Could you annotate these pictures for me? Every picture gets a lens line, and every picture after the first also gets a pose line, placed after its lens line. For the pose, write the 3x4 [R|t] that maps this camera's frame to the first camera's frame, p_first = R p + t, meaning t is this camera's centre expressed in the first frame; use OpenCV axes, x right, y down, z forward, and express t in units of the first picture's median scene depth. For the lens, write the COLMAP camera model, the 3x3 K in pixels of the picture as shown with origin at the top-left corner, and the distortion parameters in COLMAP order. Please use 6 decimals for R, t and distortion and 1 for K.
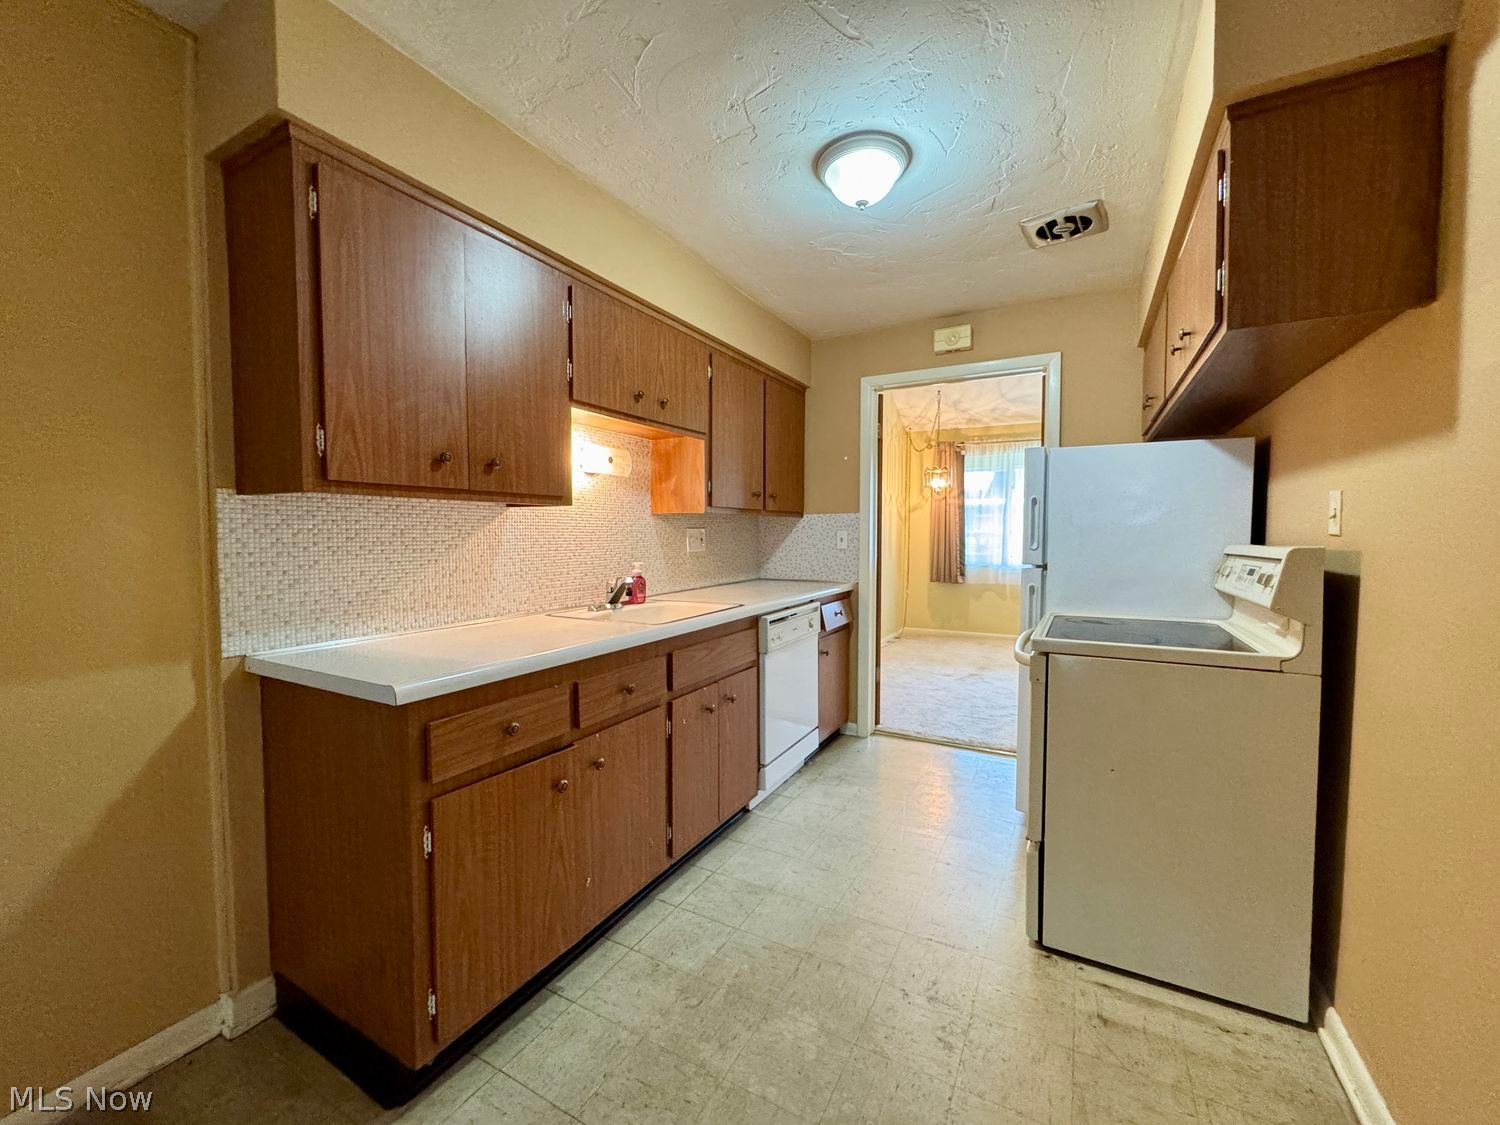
lens RADIAL K [[602.9, 0, 749.8], [0, 602.9, 558.9], [0, 0, 1]] dist [-0.006306, -0.000126]
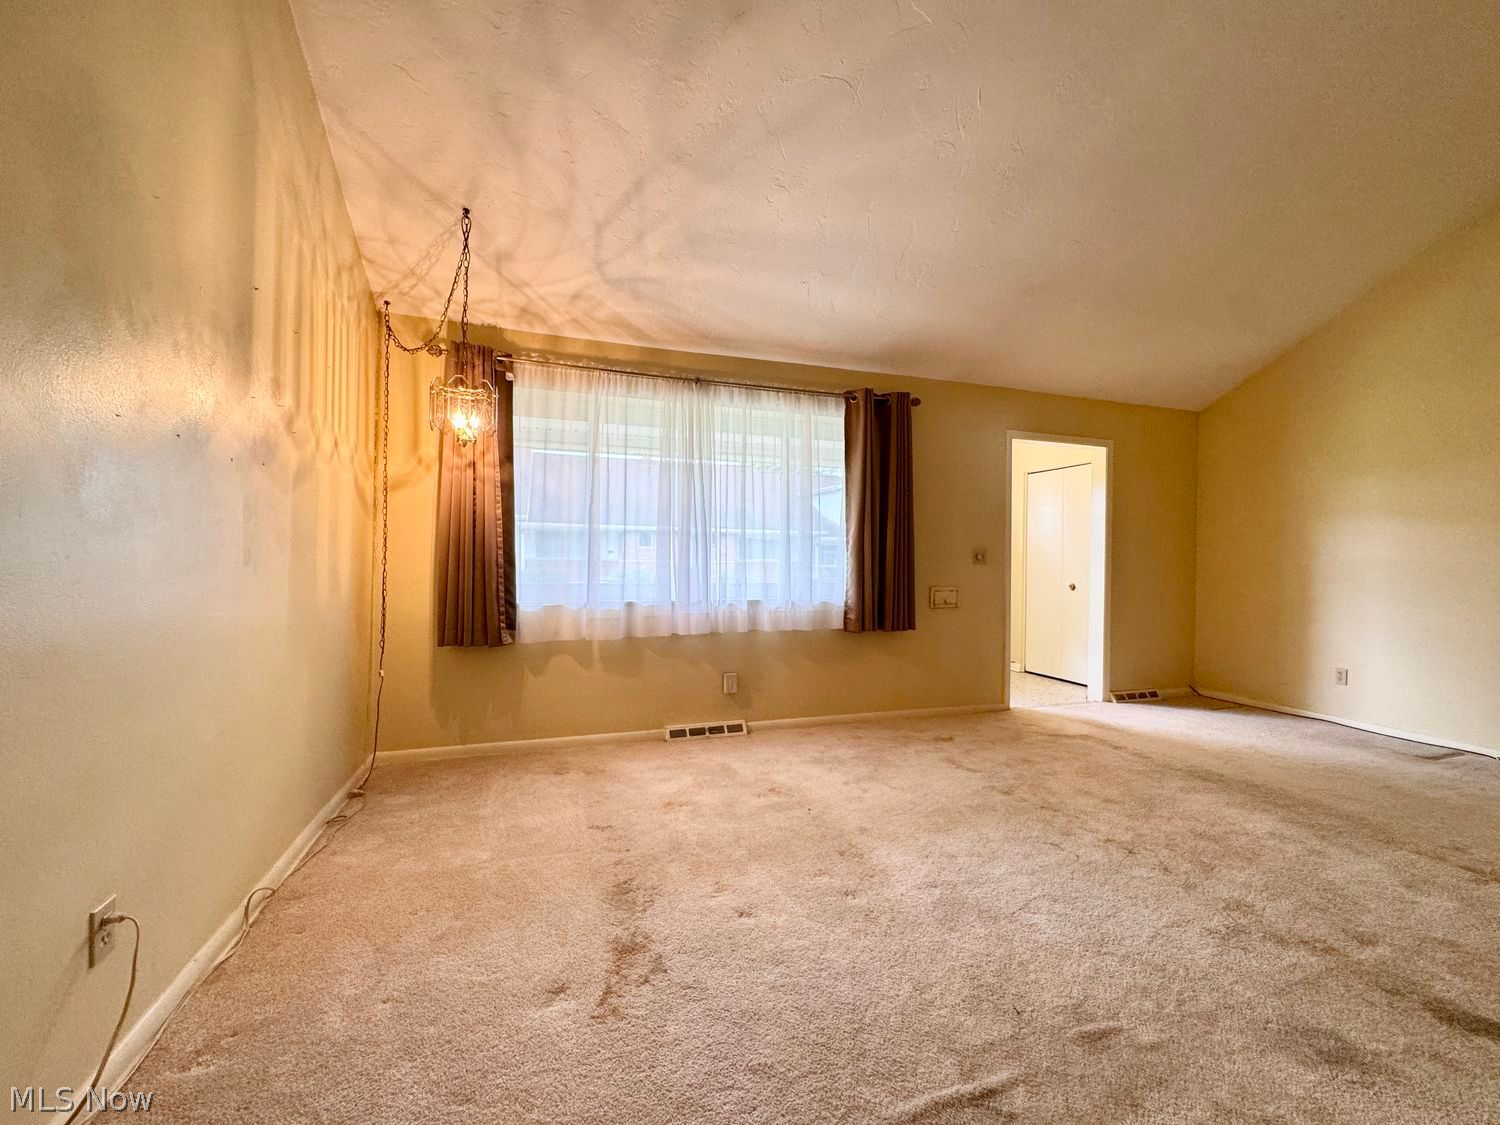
lens RADIAL K [[602.9, 0, 752.7], [0, 602.9, 561.3], [0, 0, 1]] dist [-0.006306, -0.000126]
pose [[0.675083, 0.005492, 0.737722, 0.209428], [0.018860, 0.999517, -0.024699, -0.016853], [-0.737501, 0.030588, 0.674653, 0.870767]]
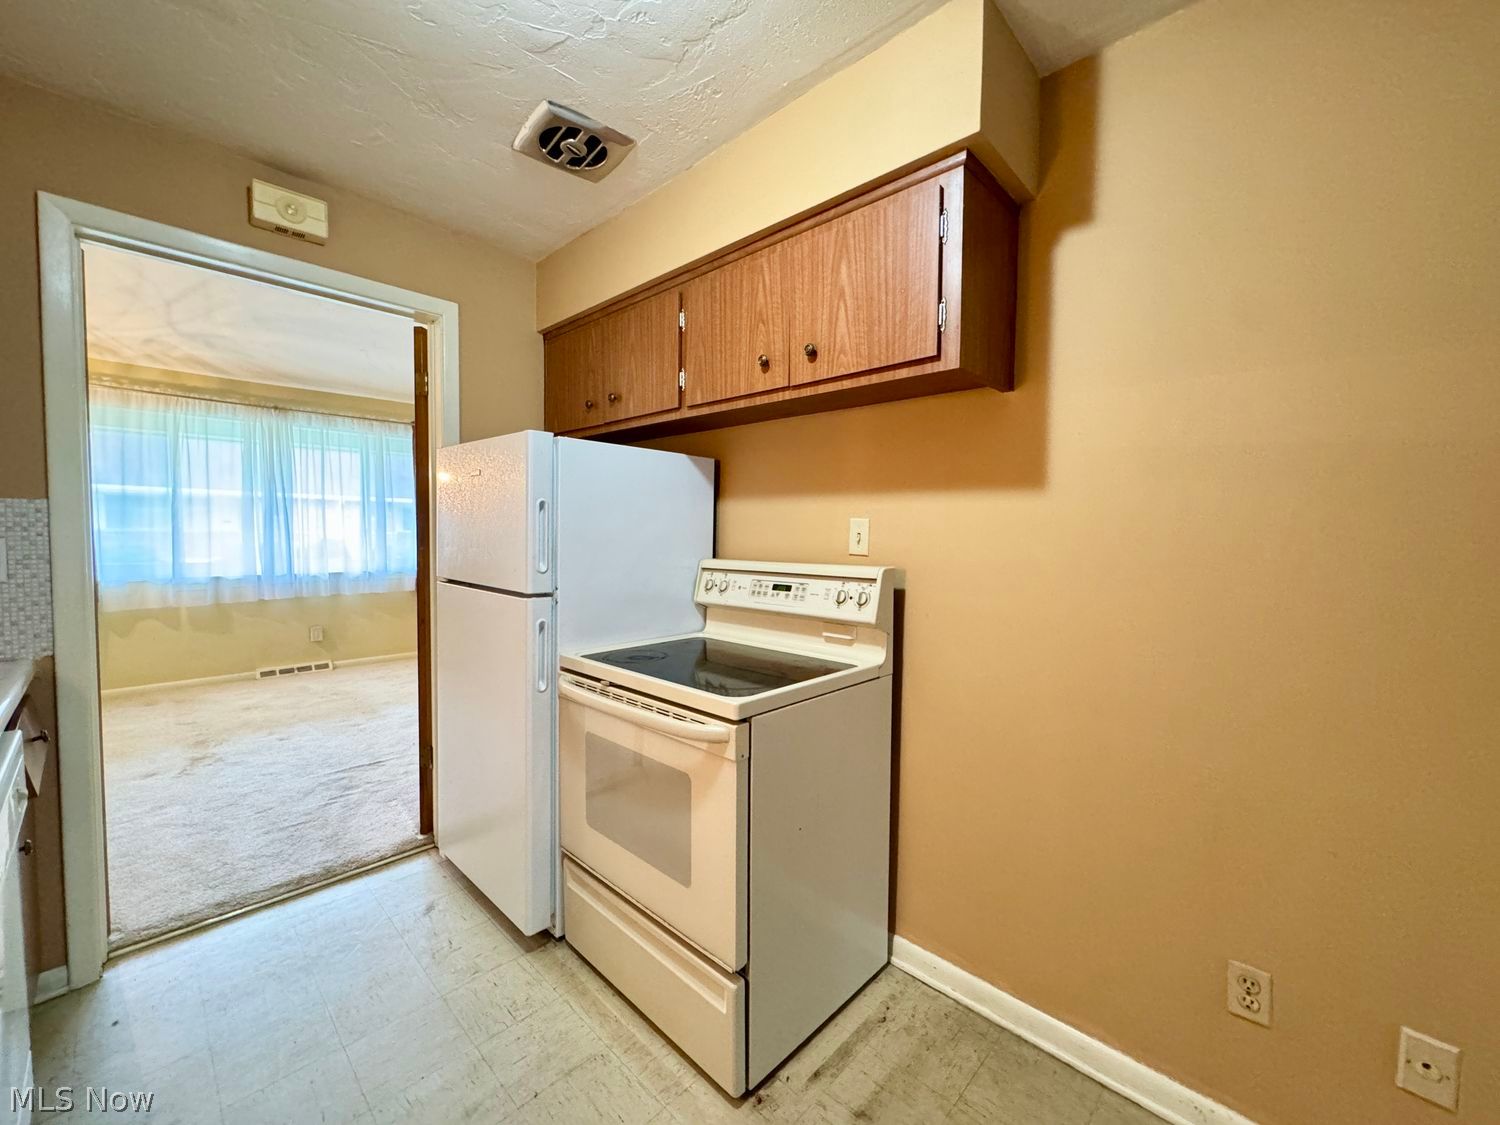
lens RADIAL K [[602.9, 0, 753.0], [0, 602.9, 560.6], [0, 0, 1]] dist [-0.006306, -0.000126]
pose [[0.257448, -0.044963, 0.965246, -0.094001], [0.027774, 0.998848, 0.039121, -0.029357], [-0.965893, 0.016737, 0.258400, 0.326946]]
